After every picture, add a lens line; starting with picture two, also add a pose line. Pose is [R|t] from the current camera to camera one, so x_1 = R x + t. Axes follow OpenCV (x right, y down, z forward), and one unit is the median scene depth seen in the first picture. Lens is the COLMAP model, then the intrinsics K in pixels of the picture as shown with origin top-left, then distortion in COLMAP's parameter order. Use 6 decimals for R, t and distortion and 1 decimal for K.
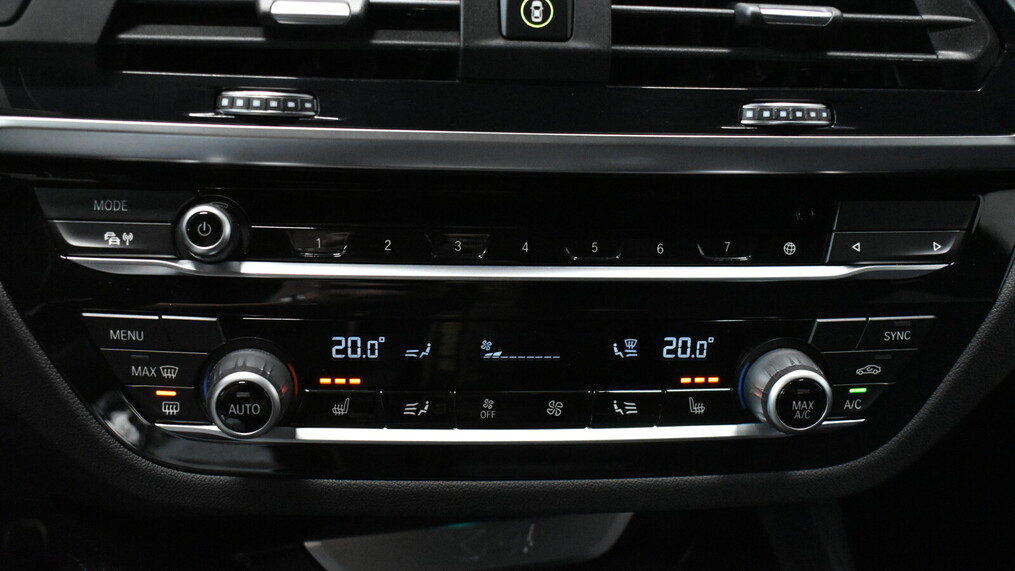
lens RADIAL K [[1157.0, 0, 507.5], [0, 1157.0, 285.5], [0, 0, 1]] dist [-0.012799, -0.012323]
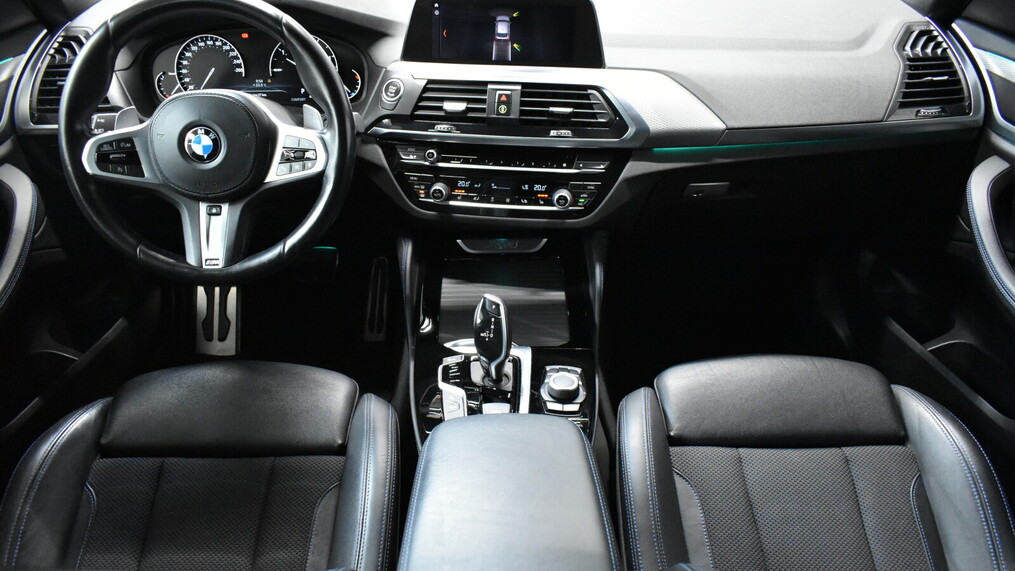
lens RADIAL K [[778.4, 0, 507.5], [0, 778.4, 285.5], [0, 0, 1]] dist [-0.008782, 0.002042]
pose [[0.977868, 0.067752, -0.197949, 0.667802], [-0.048017, 0.993537, 0.102855, 0.129705], [0.203639, -0.091074, 0.974801, -1.955762]]
